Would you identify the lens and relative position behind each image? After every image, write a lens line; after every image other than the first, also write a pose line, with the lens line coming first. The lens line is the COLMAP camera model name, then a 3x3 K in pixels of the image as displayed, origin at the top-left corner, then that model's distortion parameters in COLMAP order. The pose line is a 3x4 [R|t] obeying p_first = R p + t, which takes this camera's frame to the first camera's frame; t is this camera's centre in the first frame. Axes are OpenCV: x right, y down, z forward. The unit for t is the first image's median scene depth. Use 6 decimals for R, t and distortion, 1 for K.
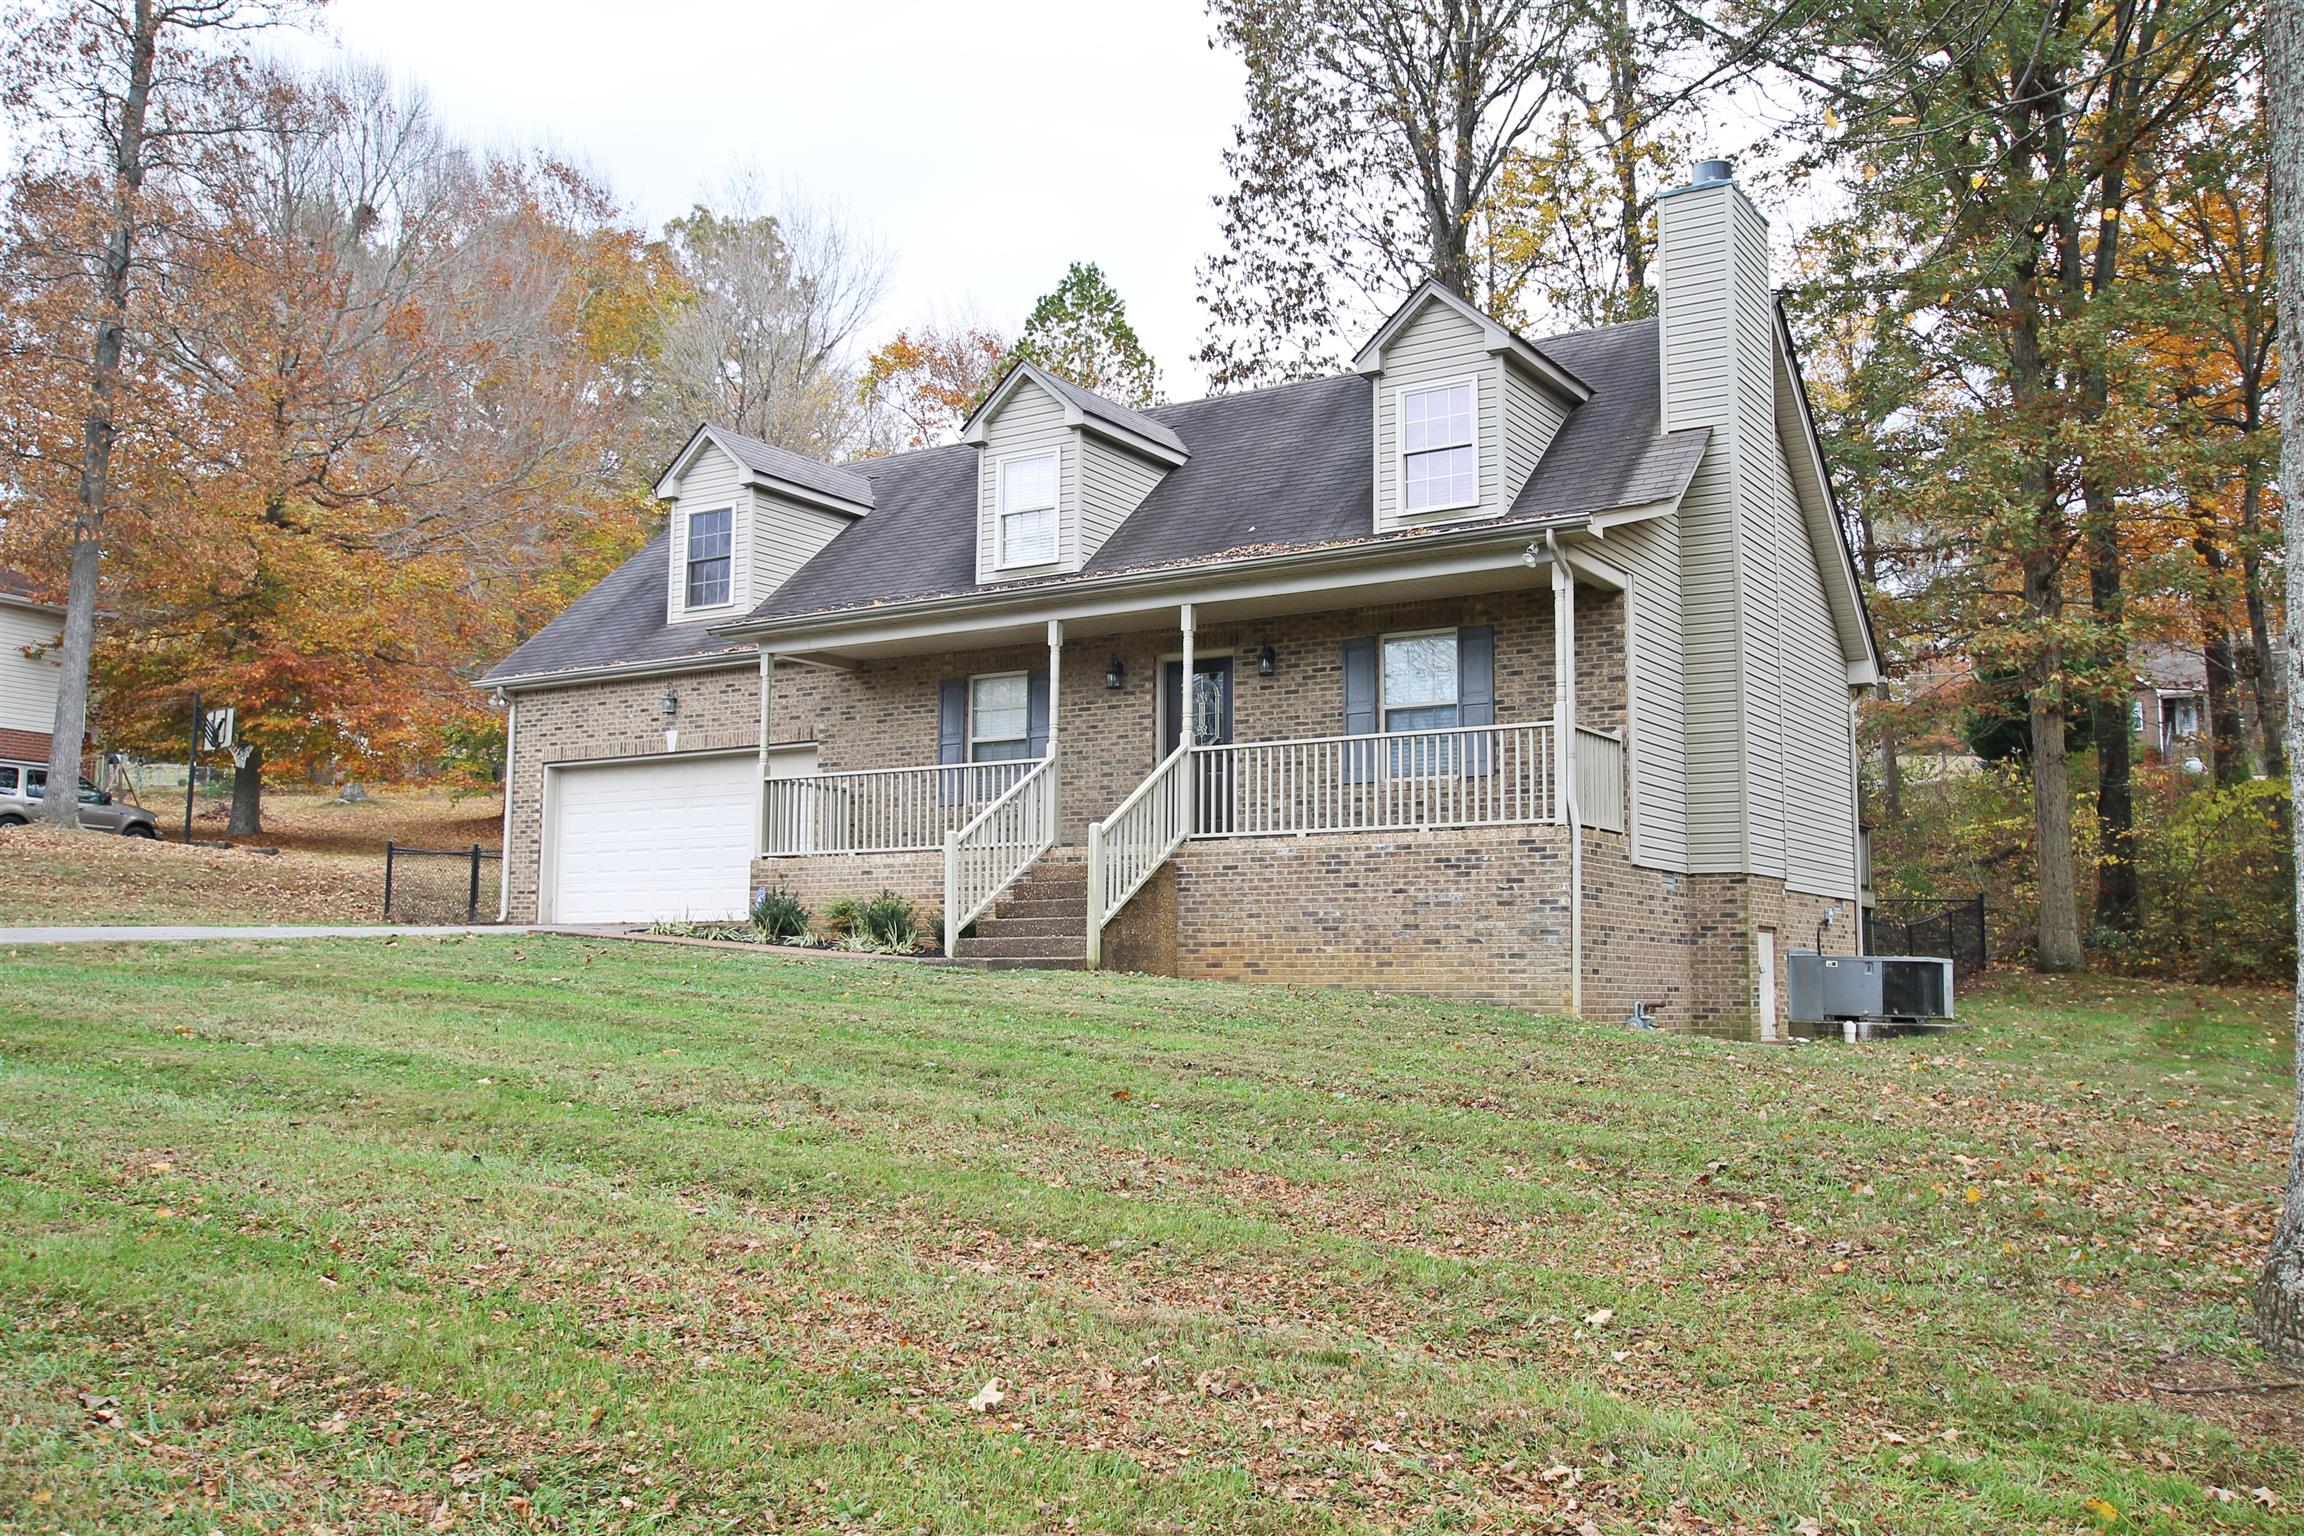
lens RADIAL K [[2027.7, 0, 1156.6], [0, 2027.7, 760.0], [0, 0, 1]] dist [0.024473, 0.000145]
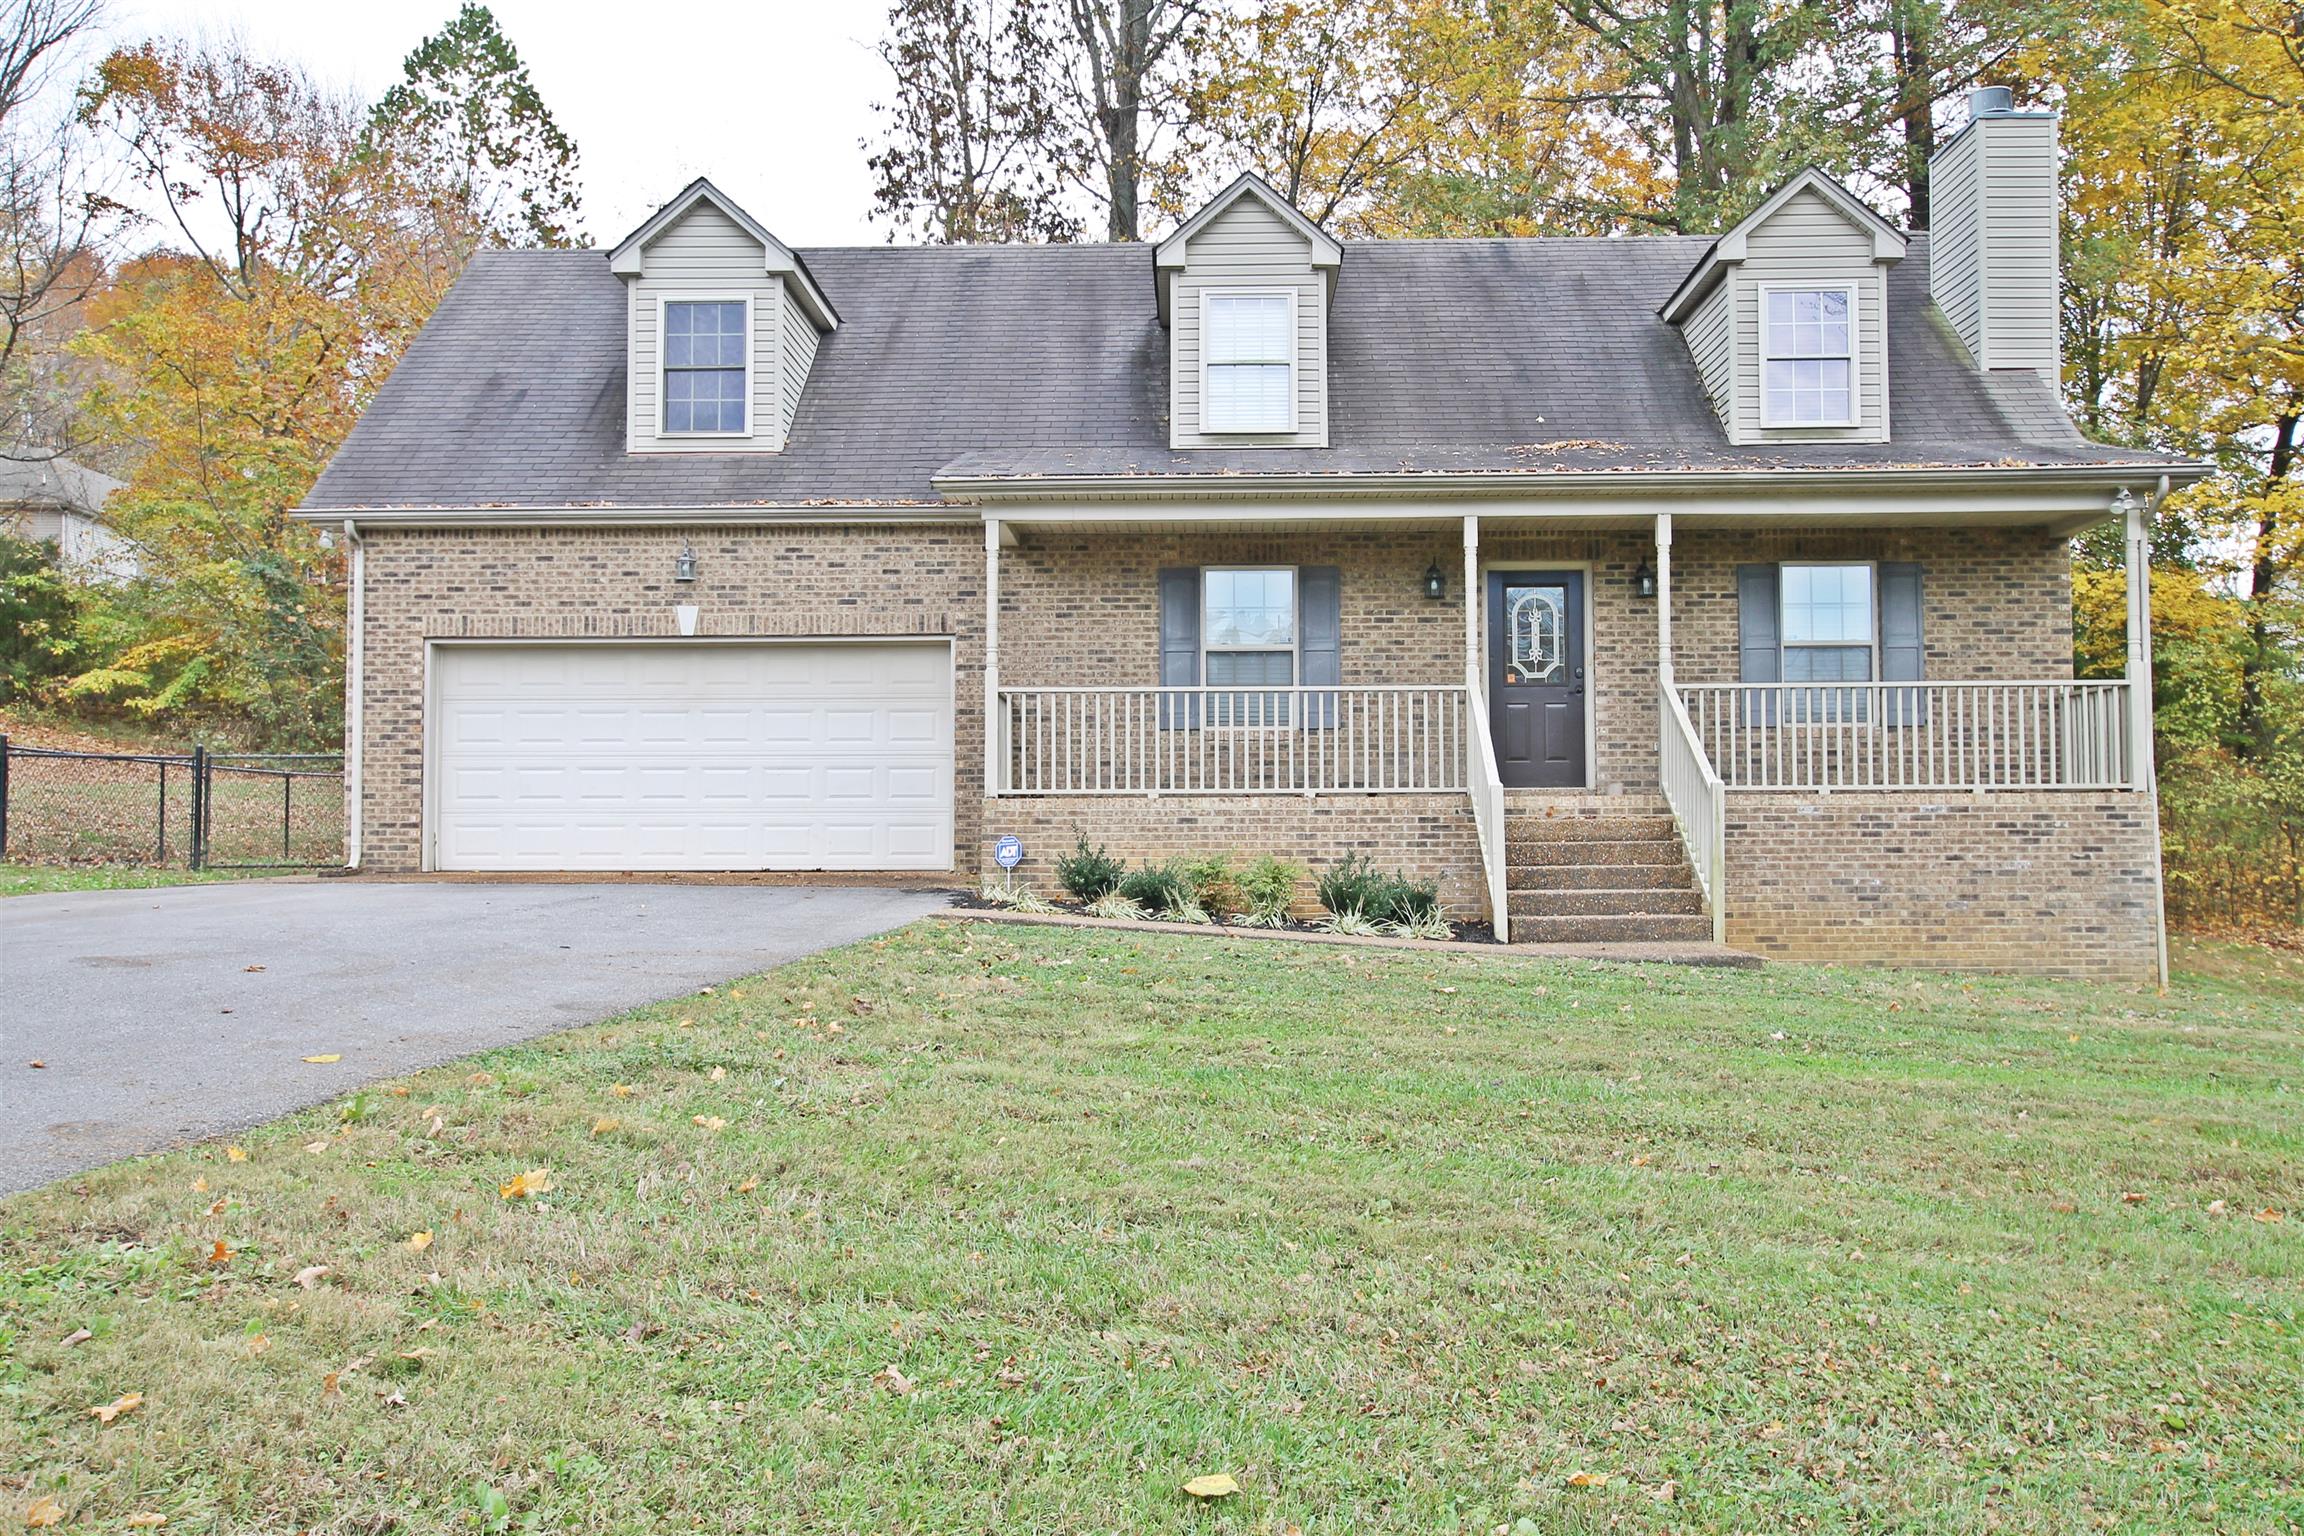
lens RADIAL K [[2027.7, 0, 1168.6], [0, 2027.7, 778.6], [0, 0, 1]] dist [0.024473, 0.000145]
pose [[0.851901, 0.009393, 0.523619, -0.607791], [-0.050589, 0.996639, 0.064428, -0.010823], [-0.521254, -0.081375, 0.849513, 0.381207]]
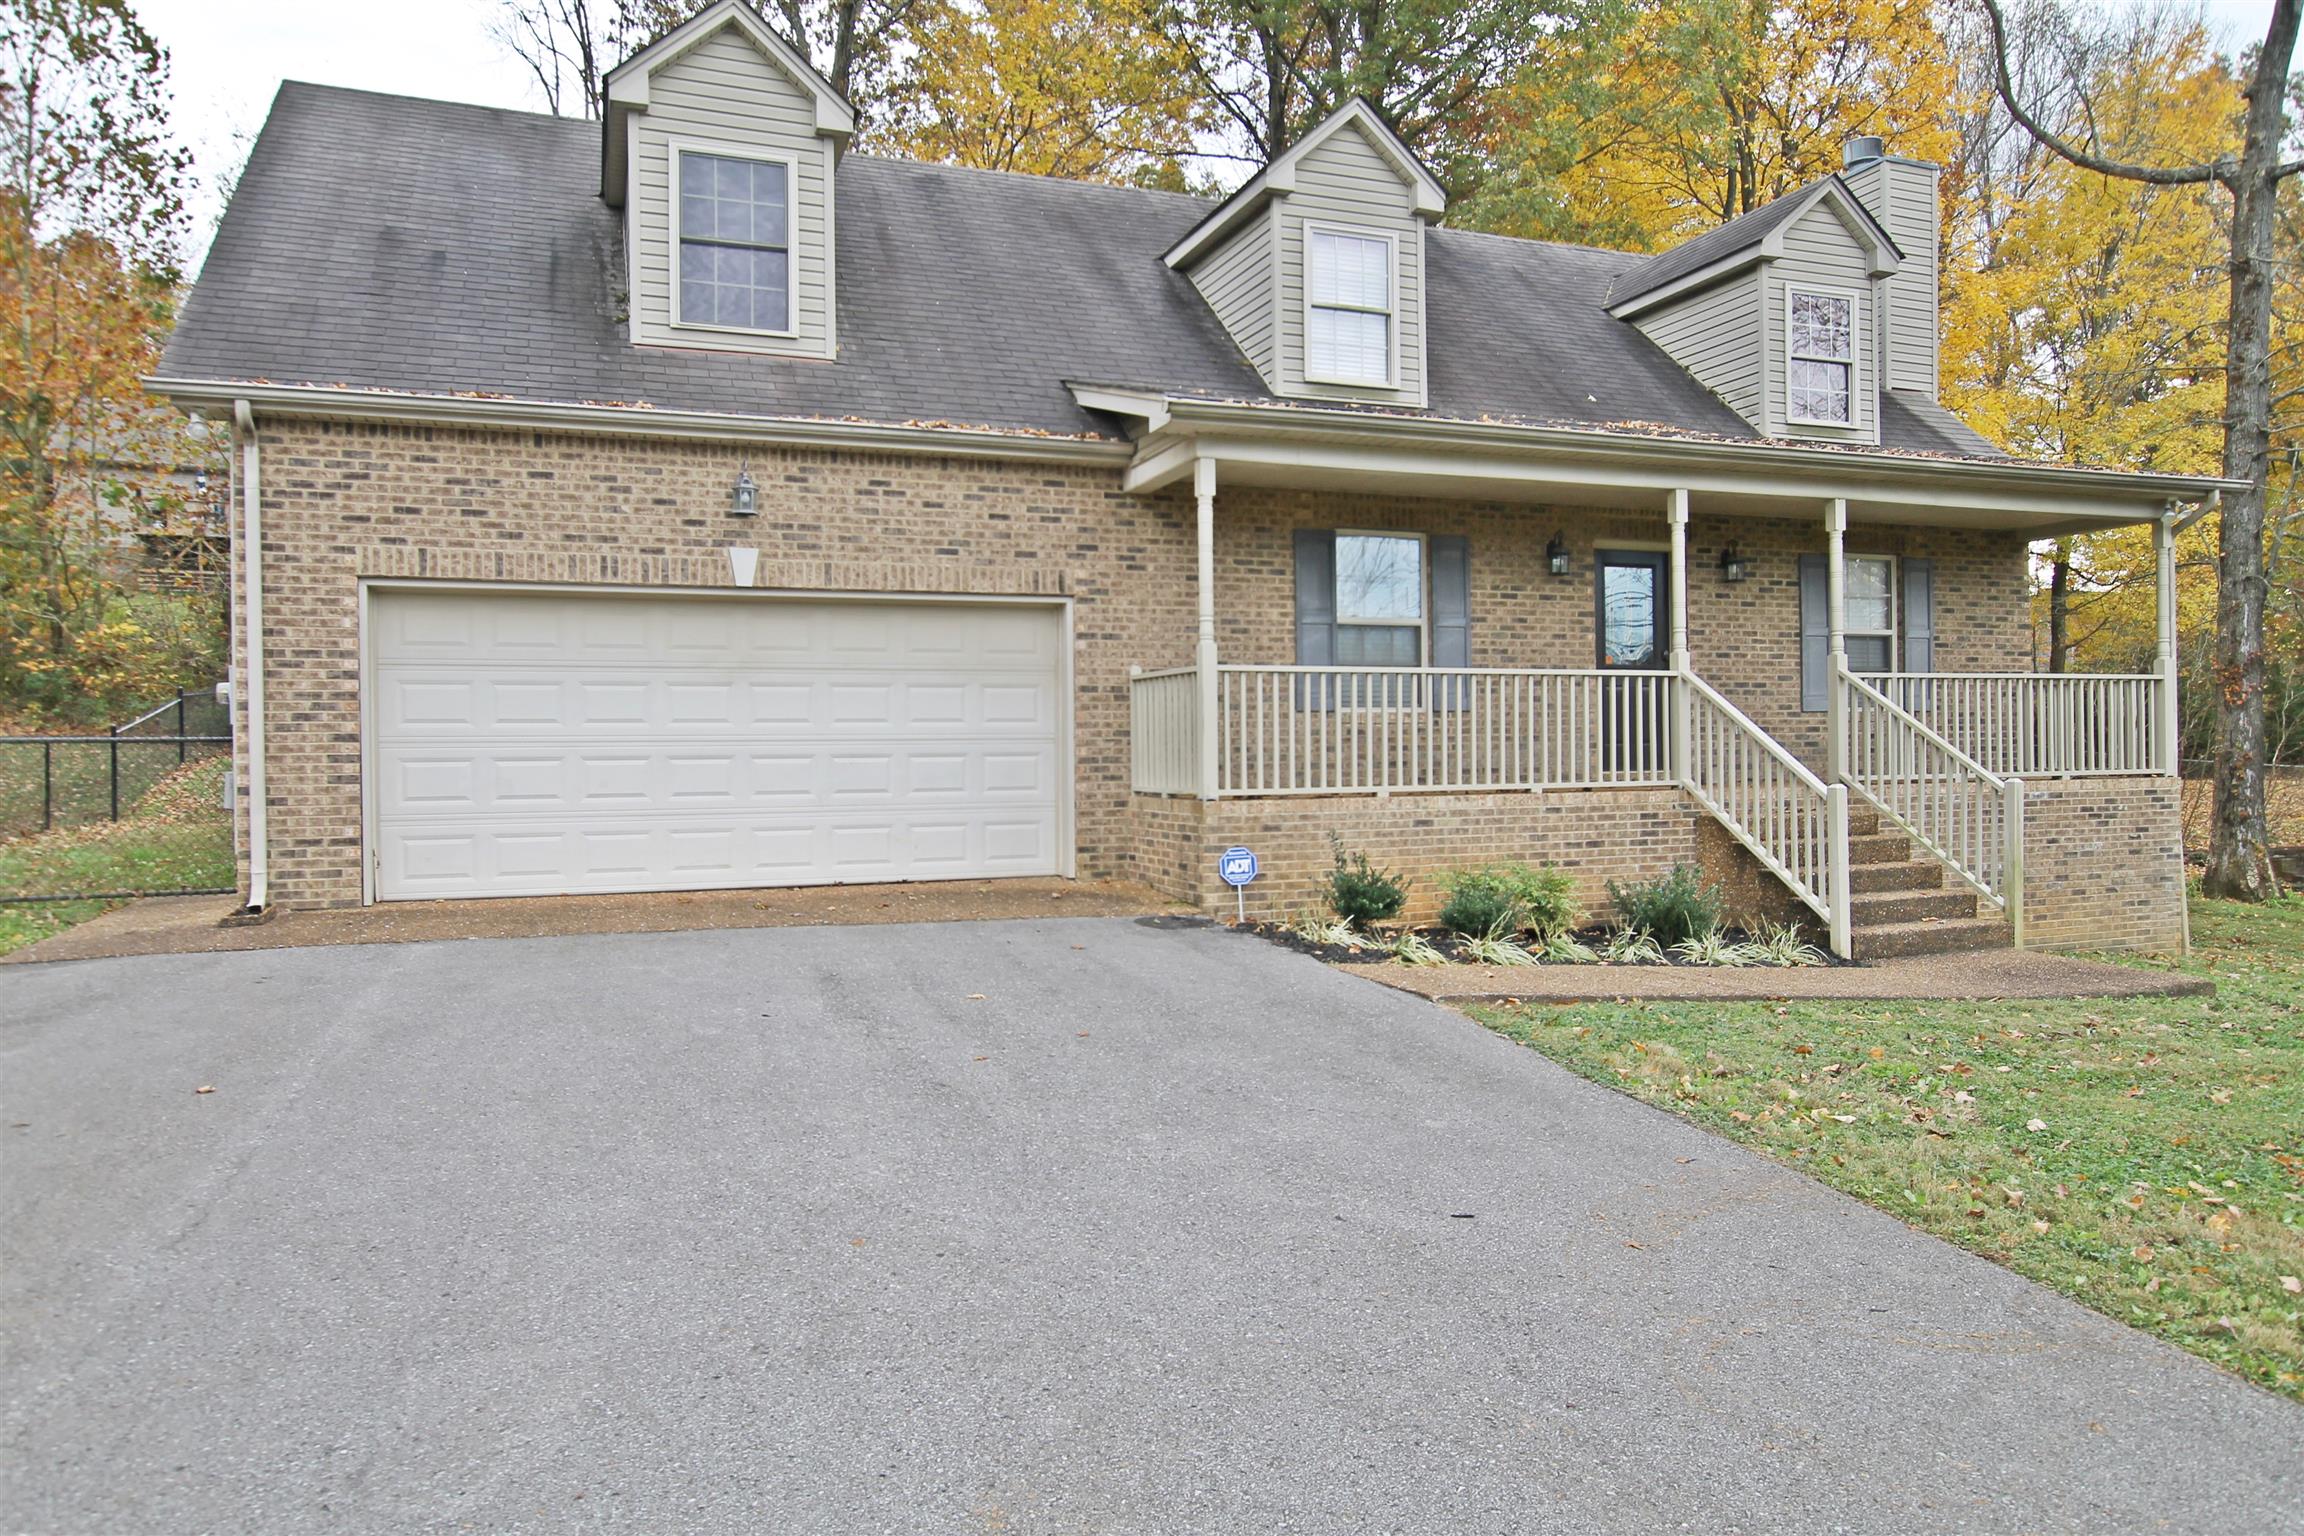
lens RADIAL K [[1488.8, 0, 1155.7], [0, 1488.8, 768.9], [0, 0, 1]] dist [-0.002342, 0.007438]
pose [[0.594446, -0.021230, 0.803855, -0.647327], [-0.076631, 0.993606, 0.082910, 0.004243], [-0.800476, -0.110885, 0.589018, 0.858378]]
